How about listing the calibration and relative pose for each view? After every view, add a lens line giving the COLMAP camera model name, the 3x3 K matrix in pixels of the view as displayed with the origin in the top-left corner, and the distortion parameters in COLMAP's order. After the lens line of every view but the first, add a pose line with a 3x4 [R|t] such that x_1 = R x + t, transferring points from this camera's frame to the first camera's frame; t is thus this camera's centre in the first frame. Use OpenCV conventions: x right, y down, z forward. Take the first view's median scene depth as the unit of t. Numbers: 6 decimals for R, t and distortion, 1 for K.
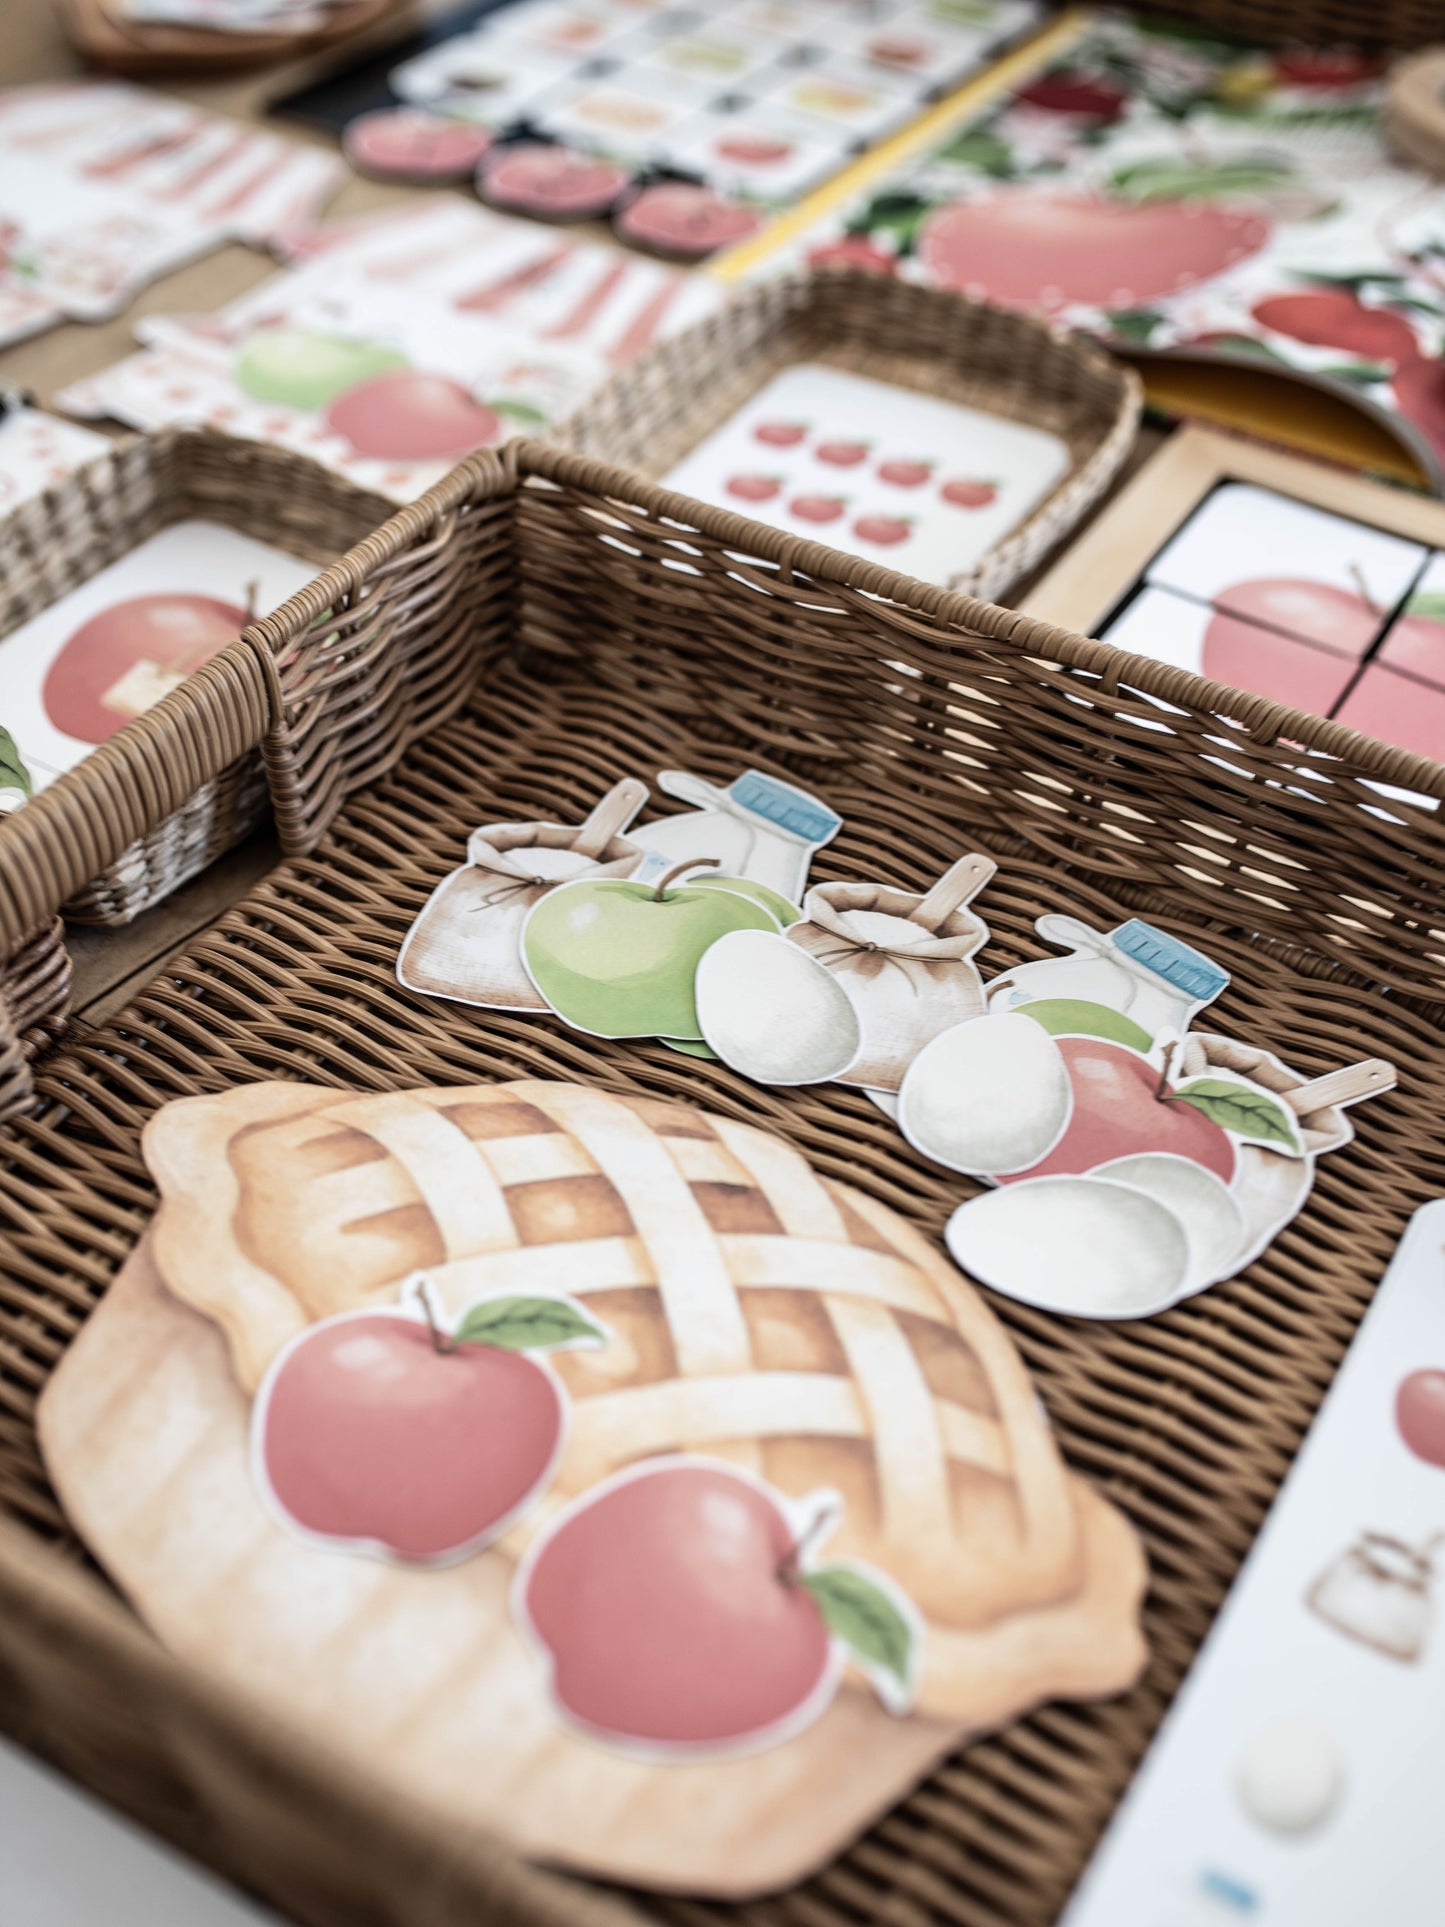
lens RADIAL K [[2130.5, 0, 723.7], [0, 2130.5, 1099.8], [0, 0, 1]] dist [-0.070218, 0.087298]
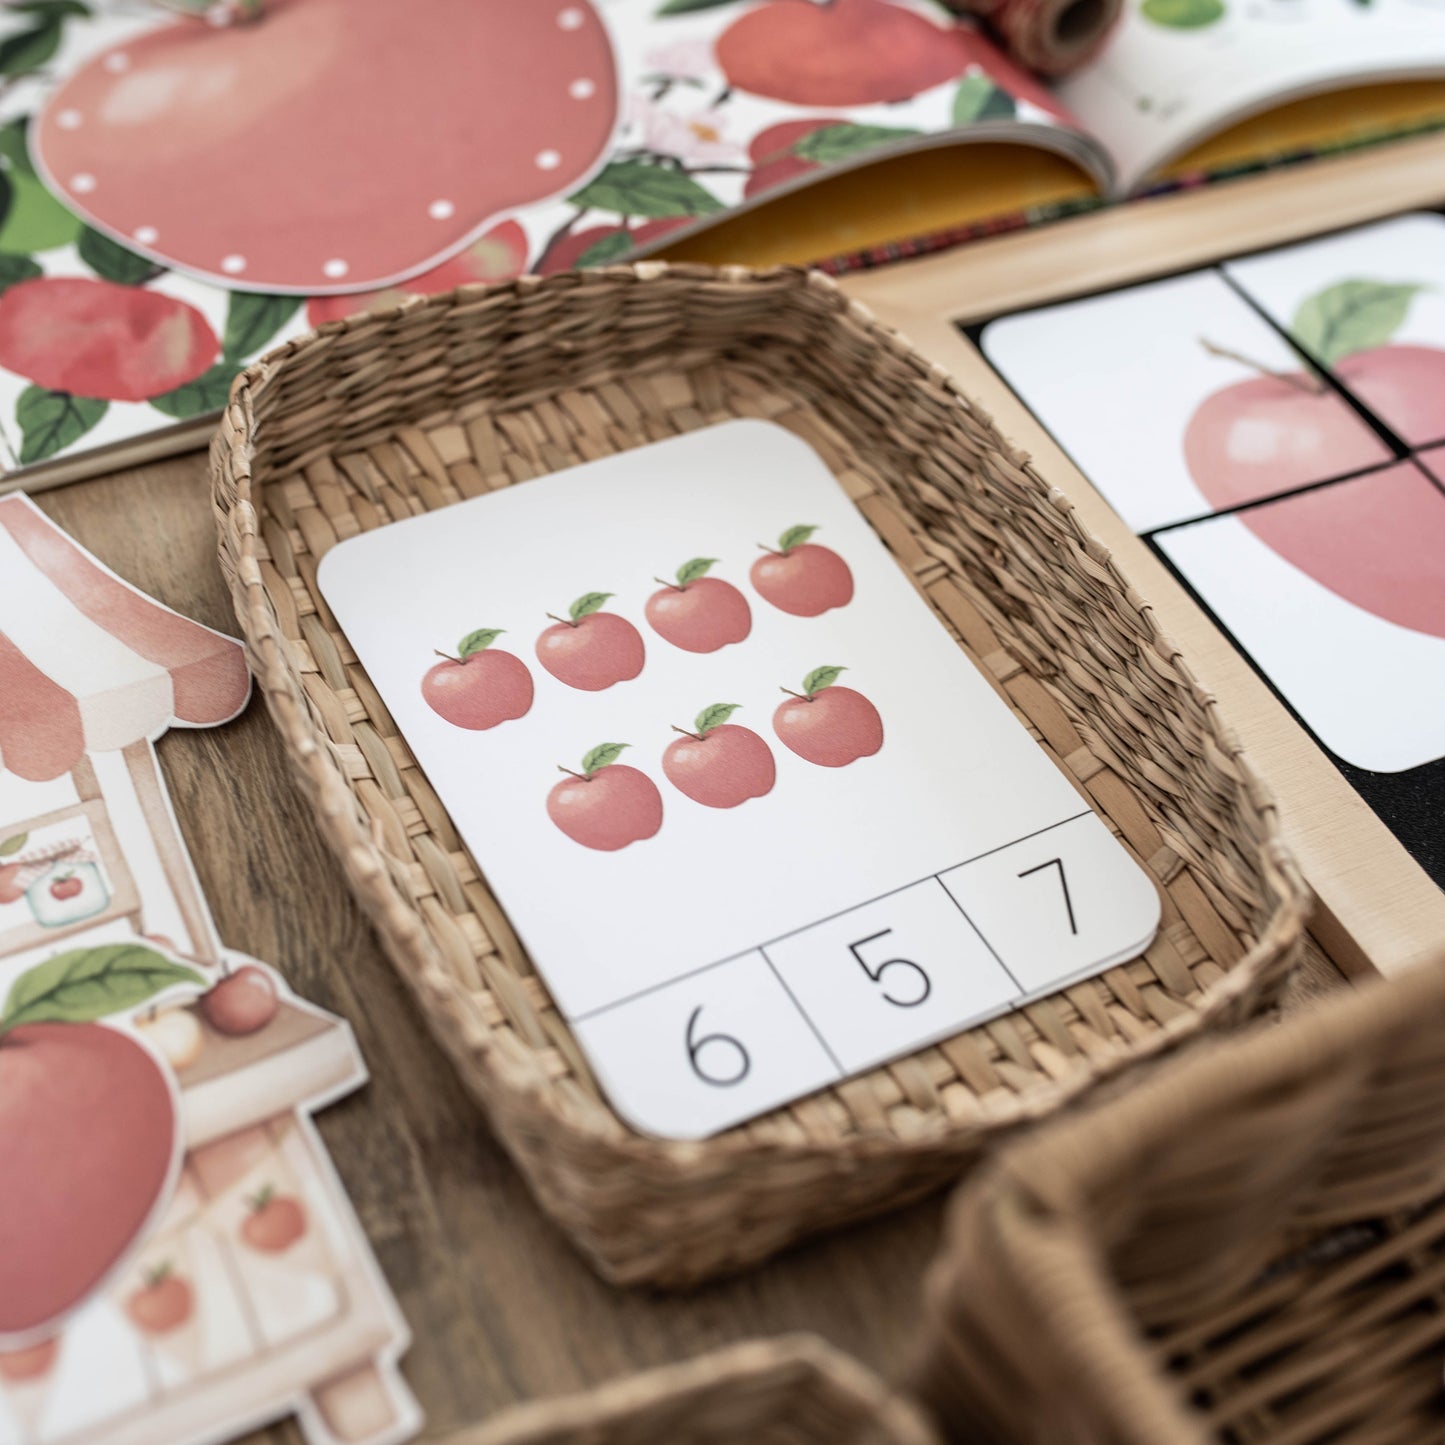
lens RADIAL K [[2140.2, 0, 722.5], [0, 2140.2, 722.5], [0, 0, 1]] dist [-0.081727, 0.132450]
pose [[0.523065, -0.631704, 0.572148, -0.372862], [0.565642, 0.759448, 0.321383, -0.639748], [-0.637536, 0.155527, 0.754559, 0.776081]]
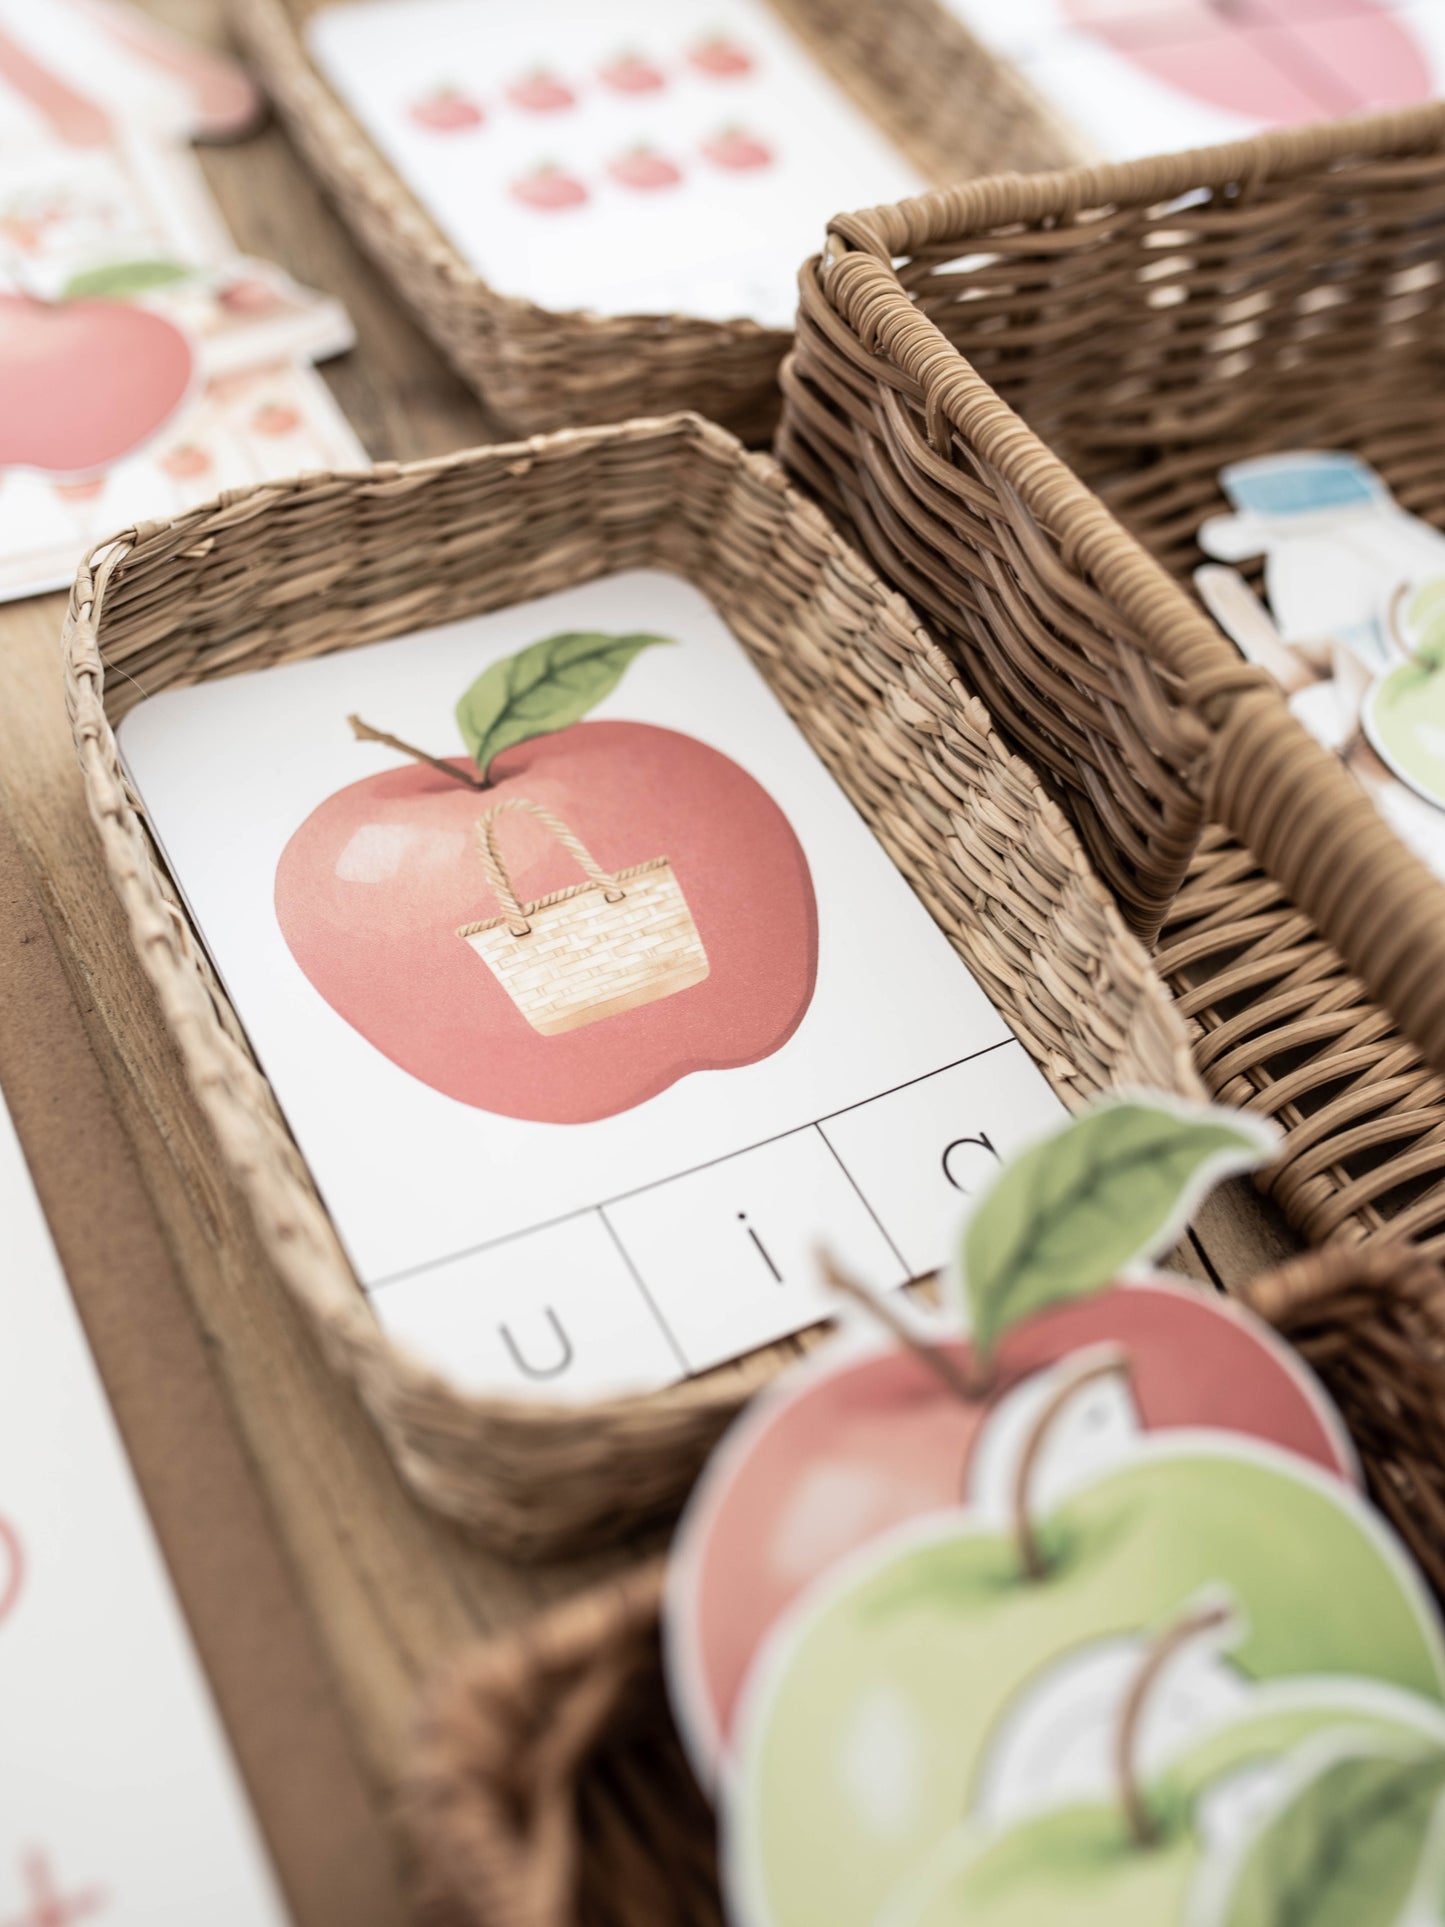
lens RADIAL K [[2196.0, 0, 721.0], [0, 2196.0, 929.5], [0, 0, 1]] dist [-0.073191, 0.050321]
pose [[0.527303, -0.649156, 0.548223, -0.663016], [0.550919, 0.752418, 0.361049, -0.456283], [-0.646869, 0.111644, 0.754384, 0.656072]]
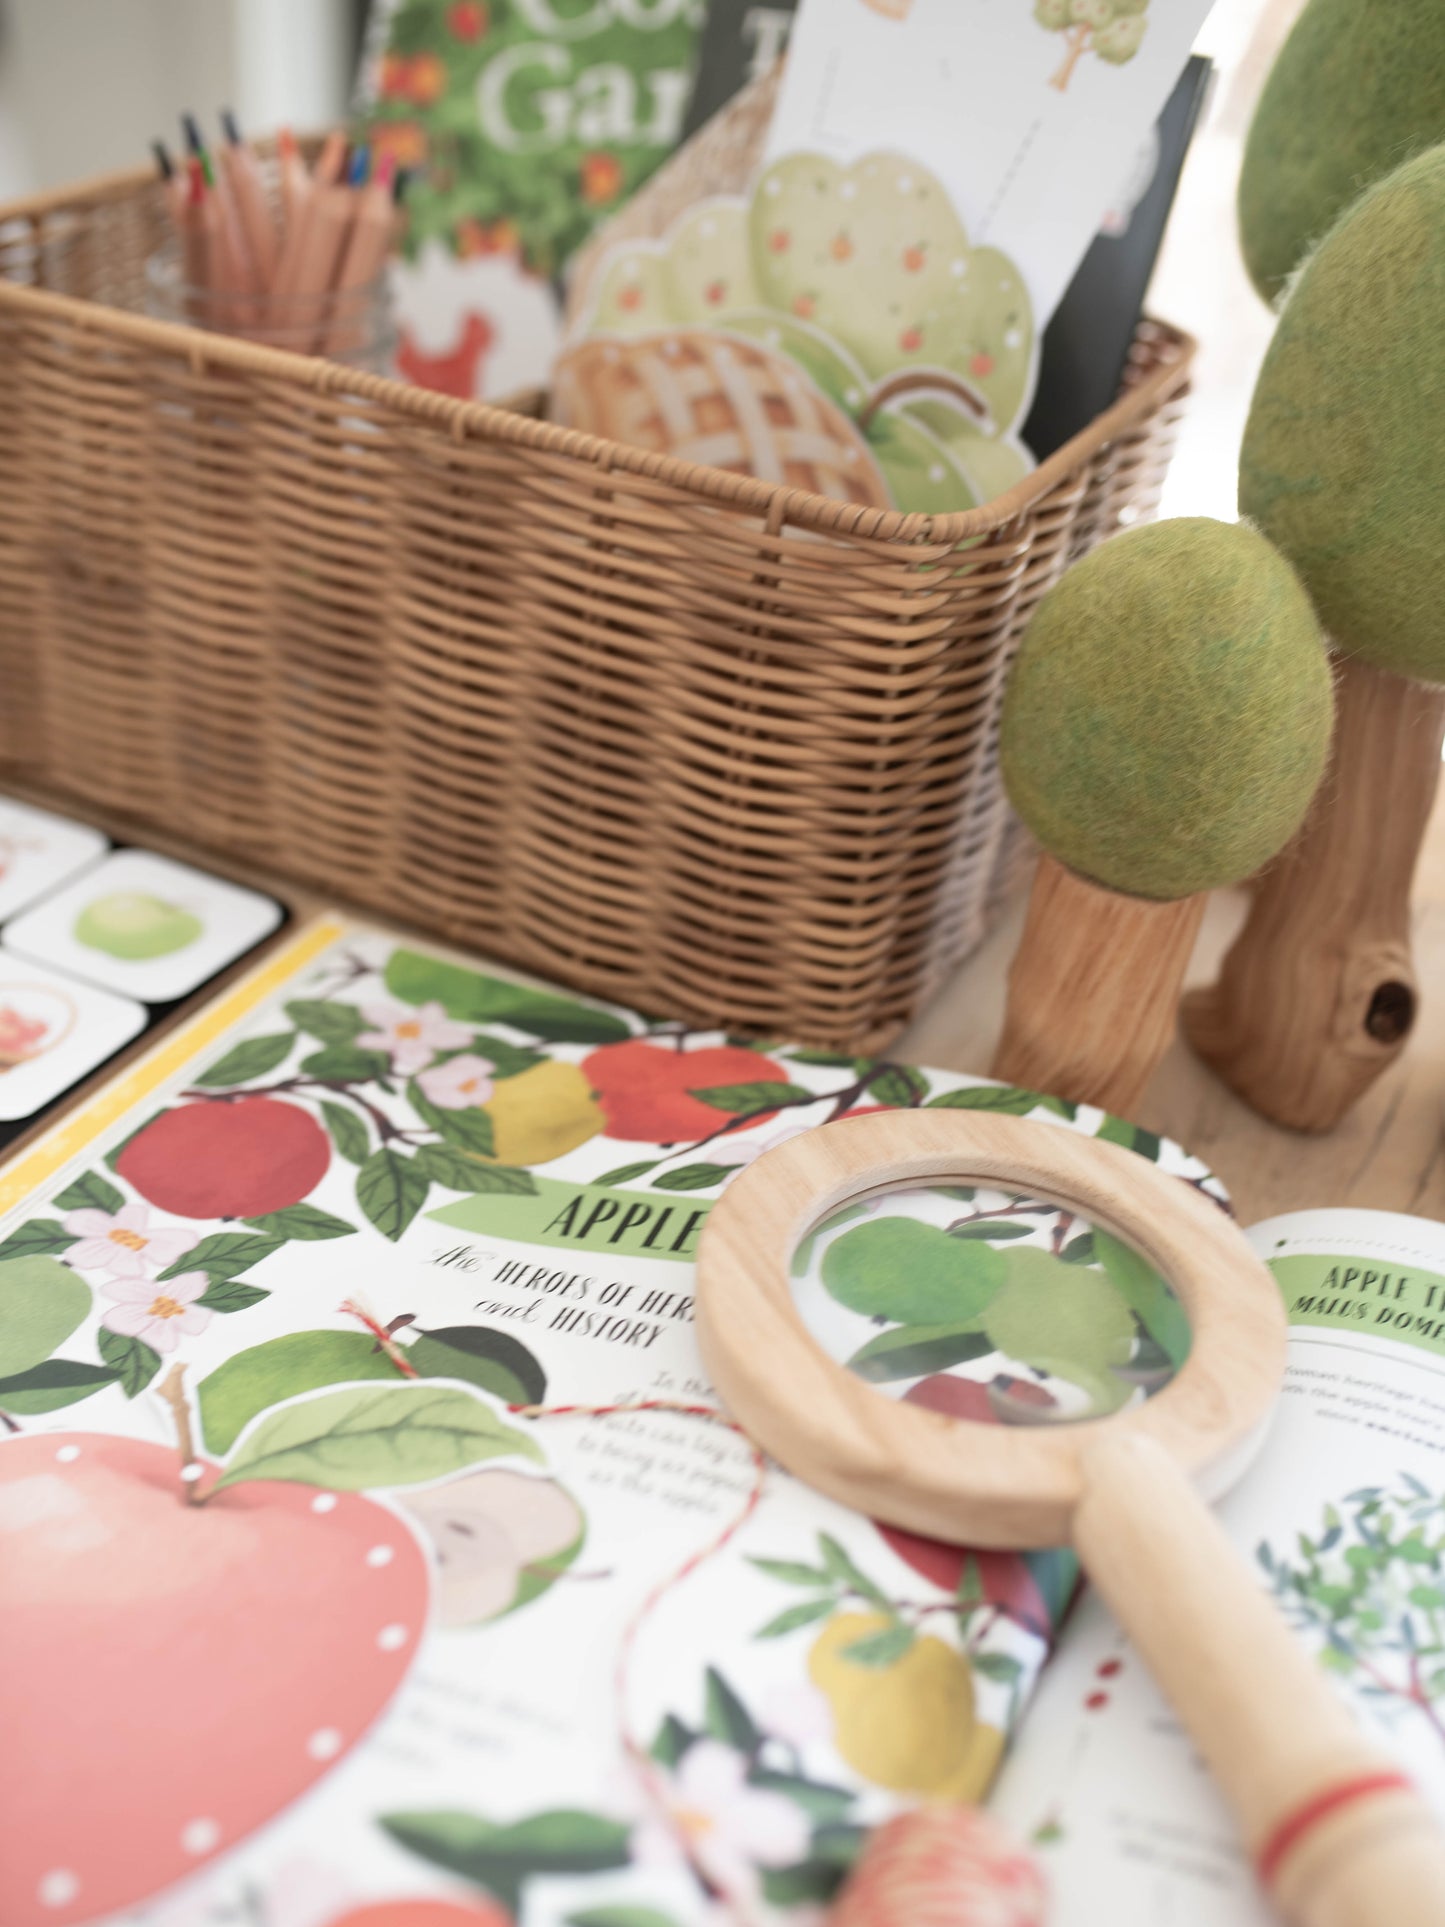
lens RADIAL K [[2130.5, 0, 723.7], [0, 2130.5, 1099.8], [0, 0, 1]] dist [-0.070218, 0.087298]
pose [[0.994043, -0.017931, 0.107502, 0.438327], [0.034327, 0.987681, -0.152666, -0.719378], [-0.103441, 0.155447, 0.982413, 0.721047]]
